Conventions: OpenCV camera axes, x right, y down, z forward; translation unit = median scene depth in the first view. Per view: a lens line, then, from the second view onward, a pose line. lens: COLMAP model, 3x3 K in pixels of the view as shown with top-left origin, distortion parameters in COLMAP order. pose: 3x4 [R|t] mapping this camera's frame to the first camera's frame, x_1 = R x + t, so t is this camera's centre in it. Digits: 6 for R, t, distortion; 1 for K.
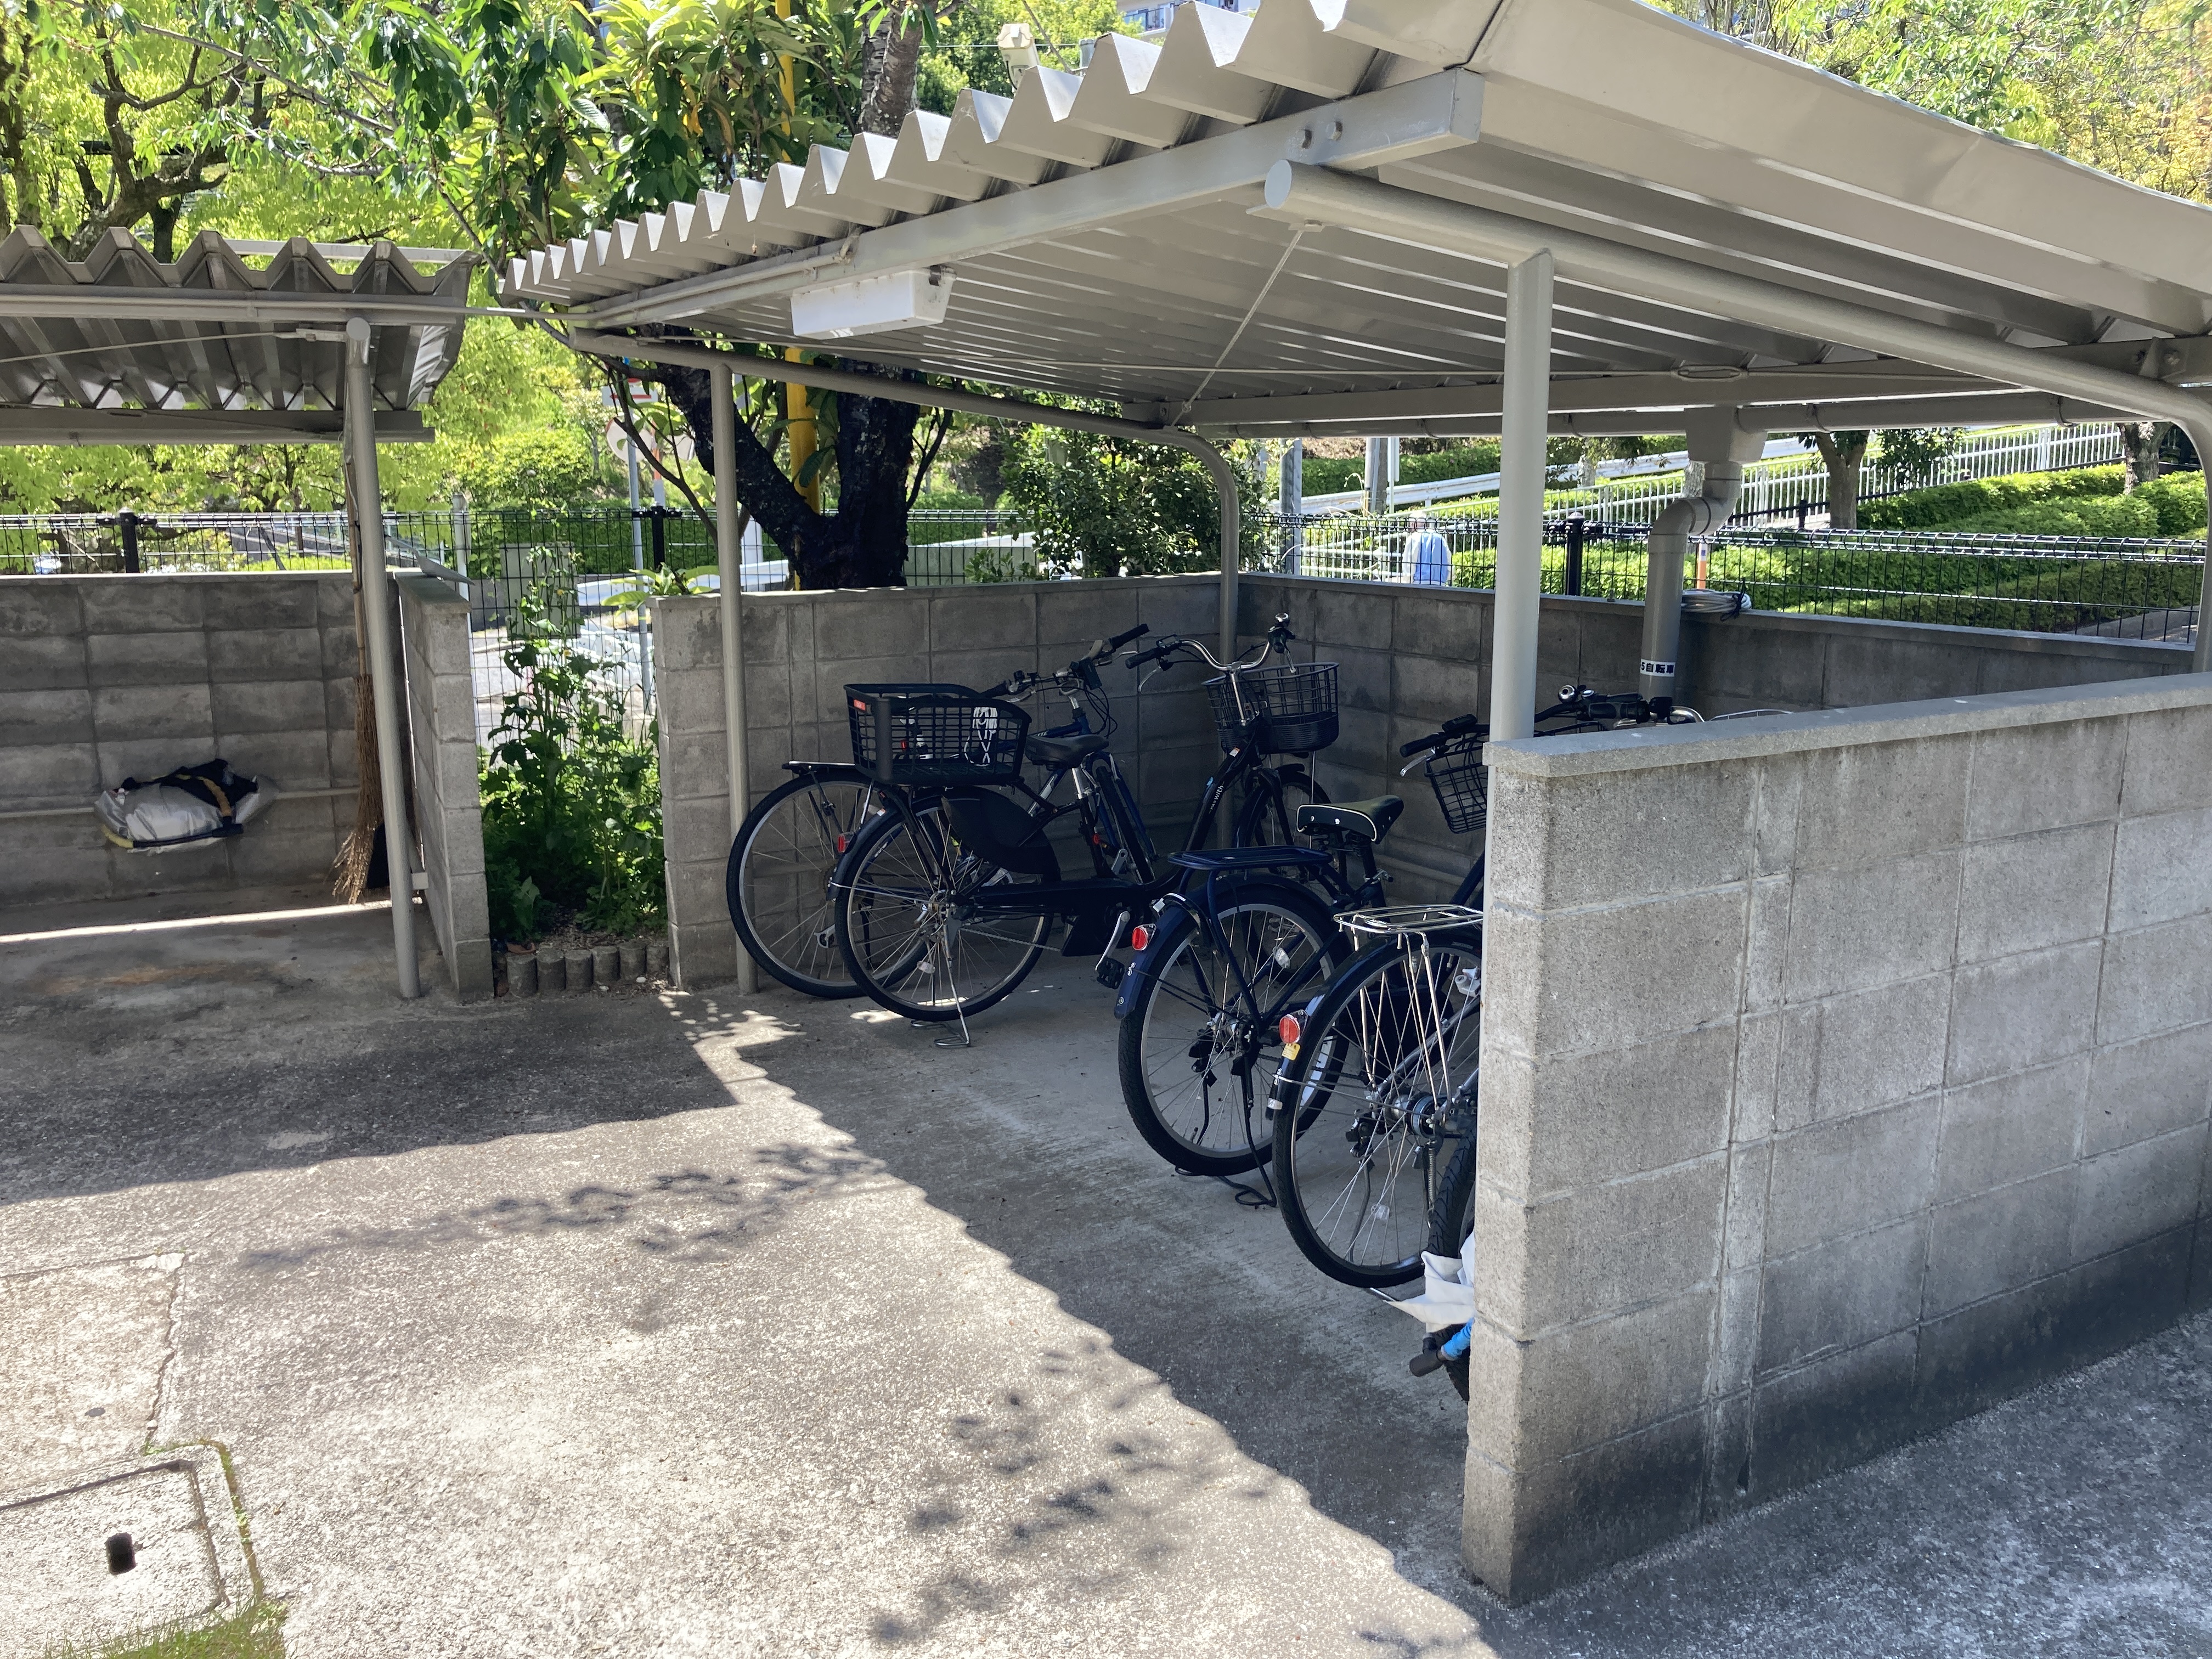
lens RADIAL K [[1795.7, 0, 1076.5], [0, 1795.7, 823.8], [0, 0, 1]] dist [0.053019, -0.067445]
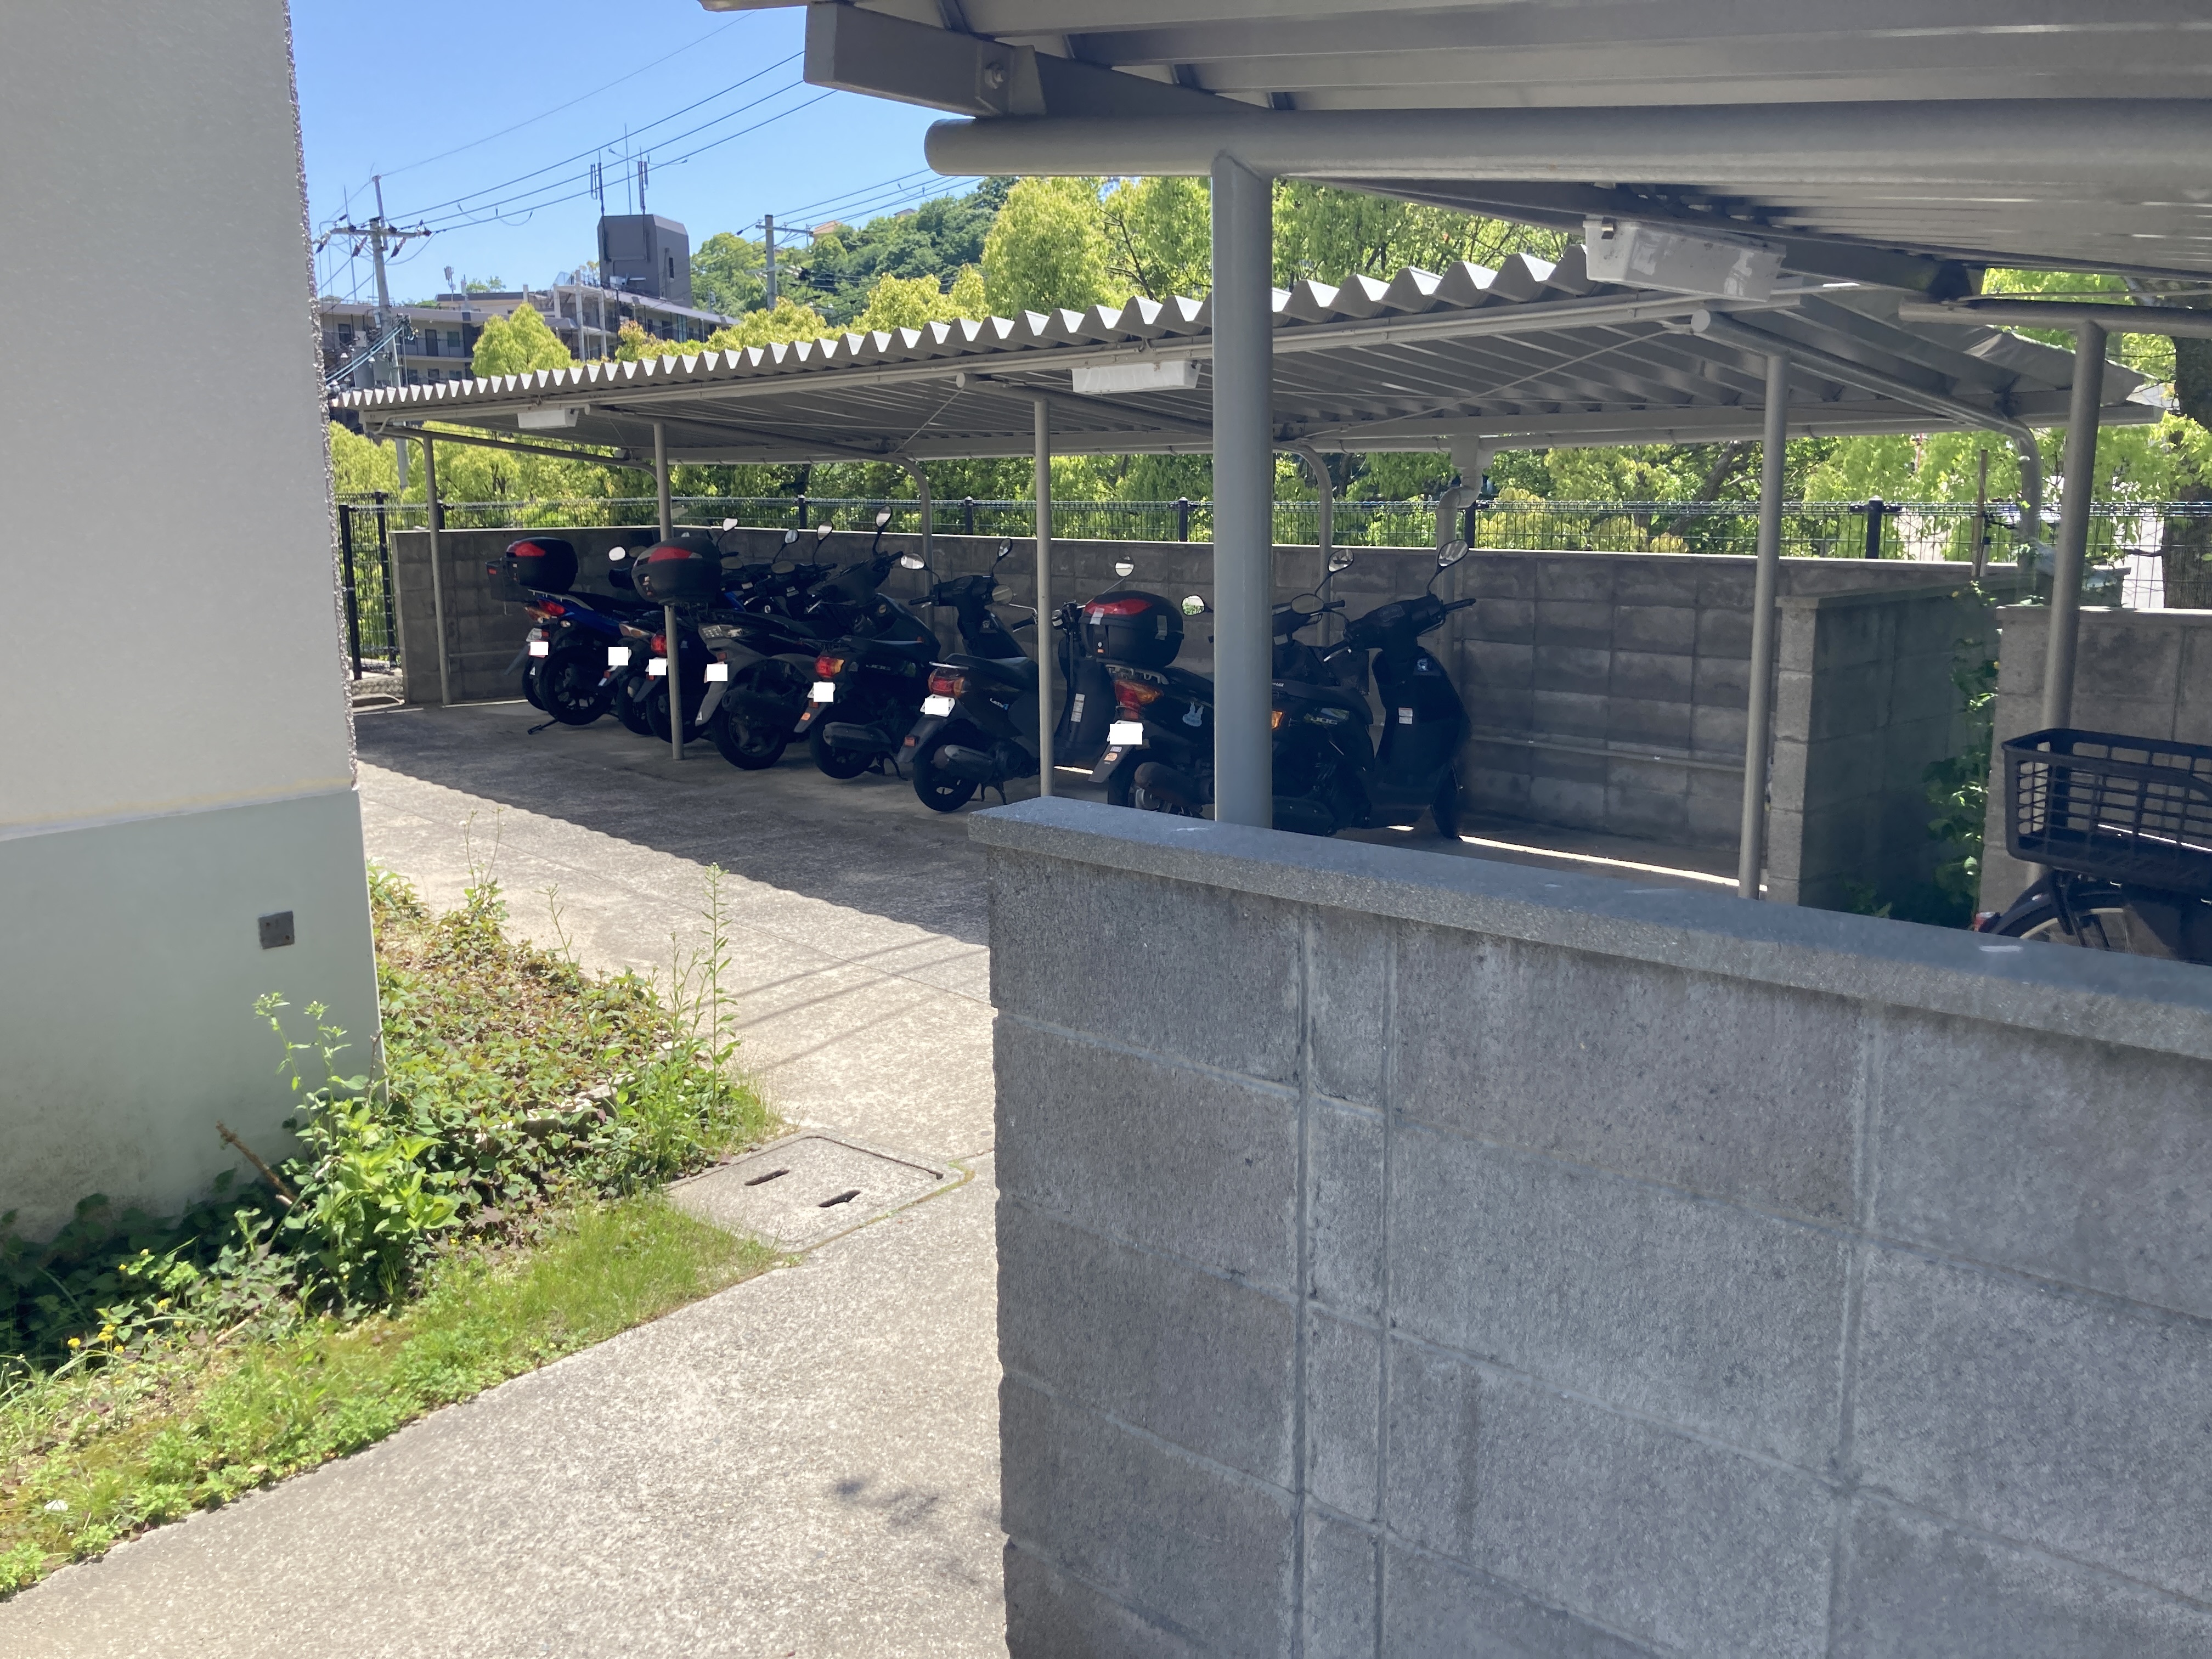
lens RADIAL K [[1795.7, 0, 1076.5], [0, 1795.7, 823.8], [0, 0, 1]] dist [0.053019, -0.067445]
pose [[0.330188, 0.181051, -0.926389, 0.886328], [-0.174386, 0.976239, 0.128638, -0.124928], [0.927667, 0.119075, 0.353915, 0.662271]]
